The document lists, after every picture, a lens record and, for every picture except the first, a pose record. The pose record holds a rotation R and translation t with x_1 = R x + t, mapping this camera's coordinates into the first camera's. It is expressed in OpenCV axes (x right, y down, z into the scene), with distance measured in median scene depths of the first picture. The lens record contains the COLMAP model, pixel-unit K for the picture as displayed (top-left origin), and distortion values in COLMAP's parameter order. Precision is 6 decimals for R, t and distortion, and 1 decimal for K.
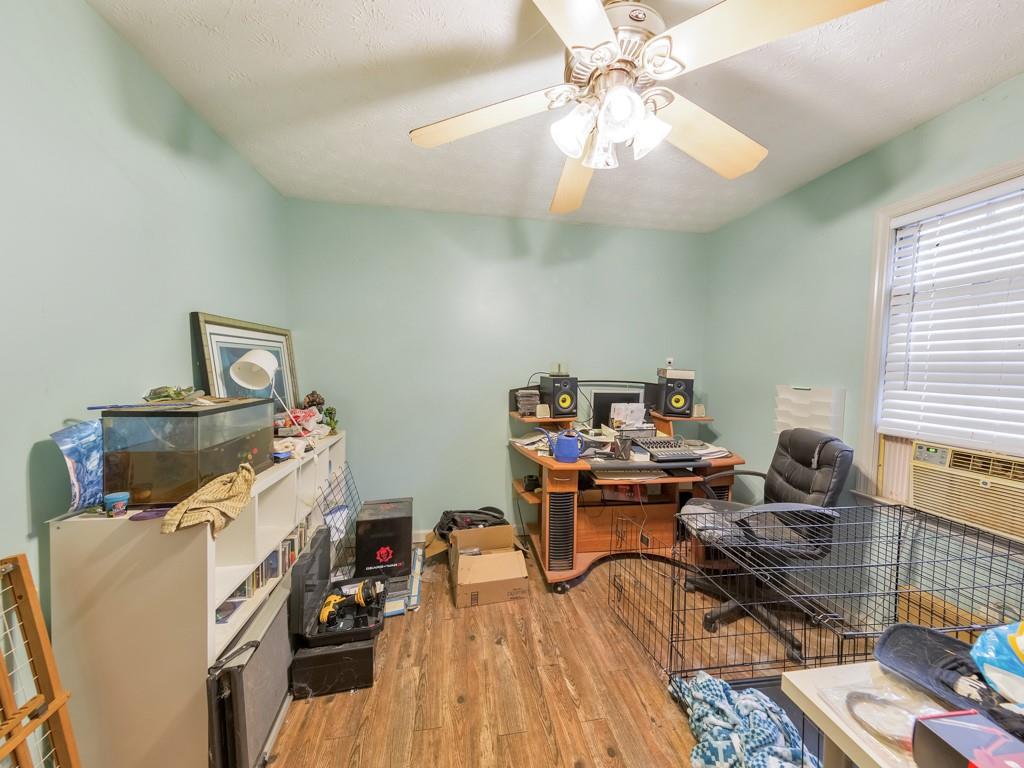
lens RADIAL K [[372.8, 0, 513.9], [0, 372.8, 382.9], [0, 0, 1]] dist [0.016888, -0.004169]
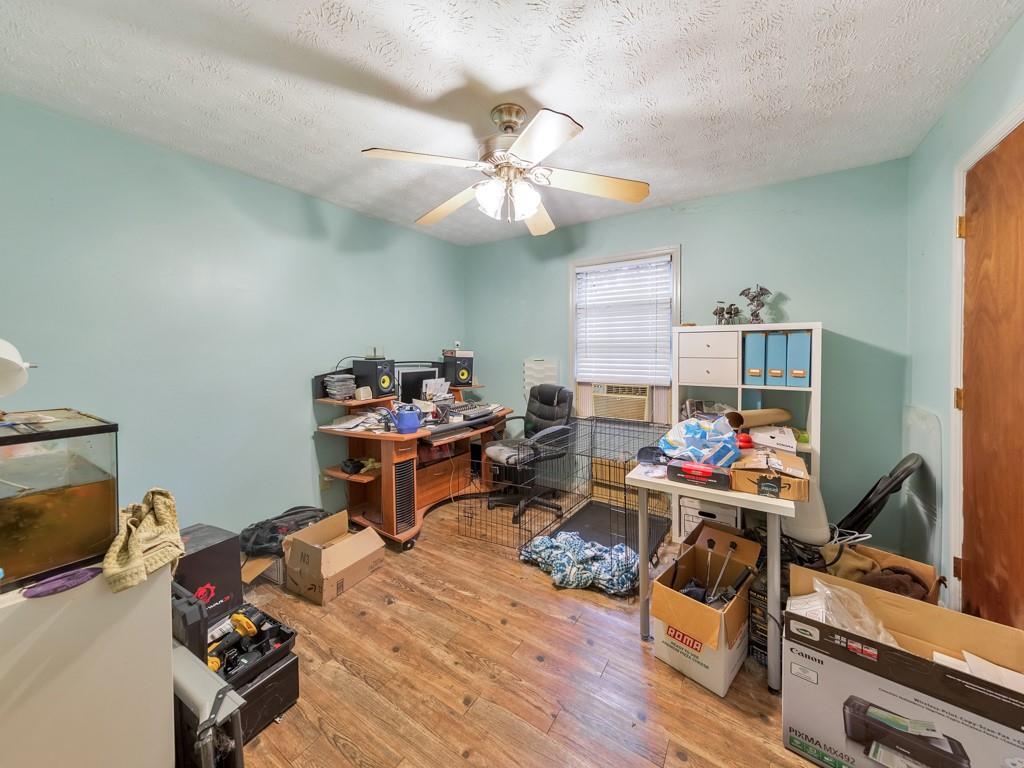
lens RADIAL K [[381.7, 0, 518.0], [0, 381.7, 355.7], [0, 0, 1]] dist [0.005141, -0.000092]
pose [[0.672632, -0.035873, 0.739107, -0.483947], [0.052456, 0.998623, 0.000731, -0.008258], [-0.738116, 0.038279, 0.673587, -0.045983]]
